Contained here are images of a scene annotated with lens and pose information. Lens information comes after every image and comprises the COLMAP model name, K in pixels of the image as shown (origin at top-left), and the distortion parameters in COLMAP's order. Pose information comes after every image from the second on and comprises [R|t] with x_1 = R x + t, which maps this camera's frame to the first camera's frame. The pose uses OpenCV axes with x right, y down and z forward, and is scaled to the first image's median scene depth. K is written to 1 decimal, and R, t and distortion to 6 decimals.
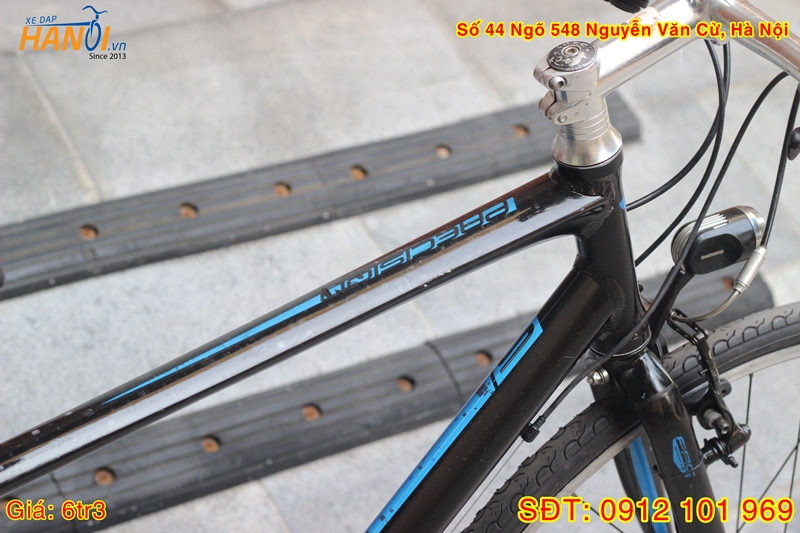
lens RADIAL K [[1873.5, 0, 399.5], [0, 1873.5, 267.2], [0, 0, 1]] dist [-0.080589, 0.000000]
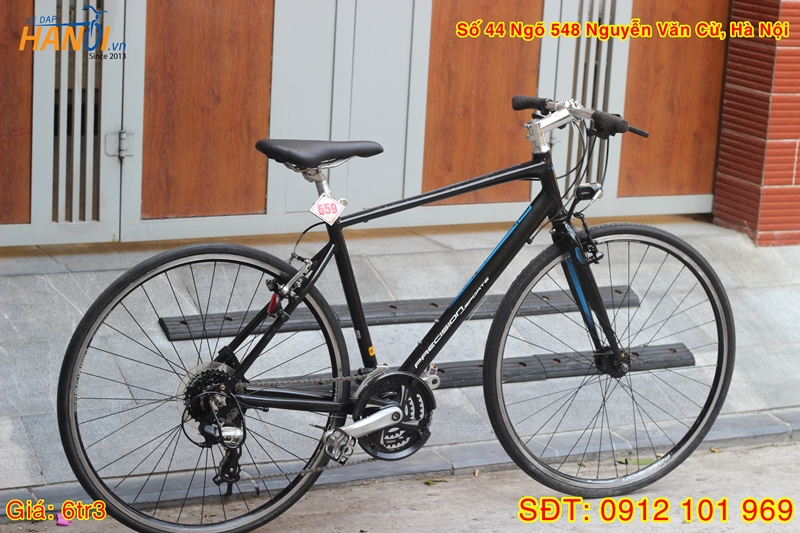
lens RADIAL K [[1873.5, 0, 401.1], [0, 1873.5, 265.3], [0, 0, 1]] dist [-0.080589, 0.000000]
pose [[0.990954, -0.022023, -0.132382, 0.172272], [-0.026673, 0.934442, -0.355114, 0.808233], [0.131524, 0.355432, 0.925402, -1.301975]]
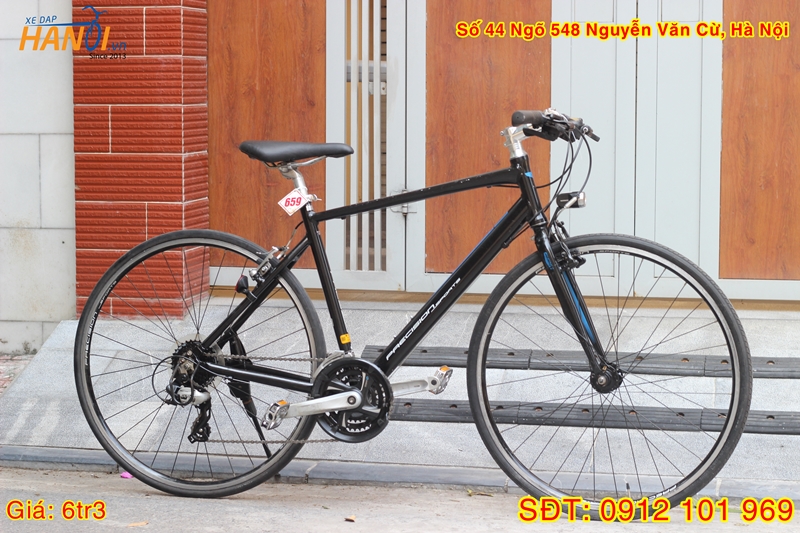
lens RADIAL K [[1873.5, 0, 400.0], [0, 1873.5, 266.5], [0, 0, 1]] dist [-0.080589, 0.000000]
pose [[0.689834, -0.033145, -0.723209, 1.473108], [-0.333825, 0.871852, -0.358377, 0.861508], [0.642410, 0.488646, 0.590368, -0.695950]]
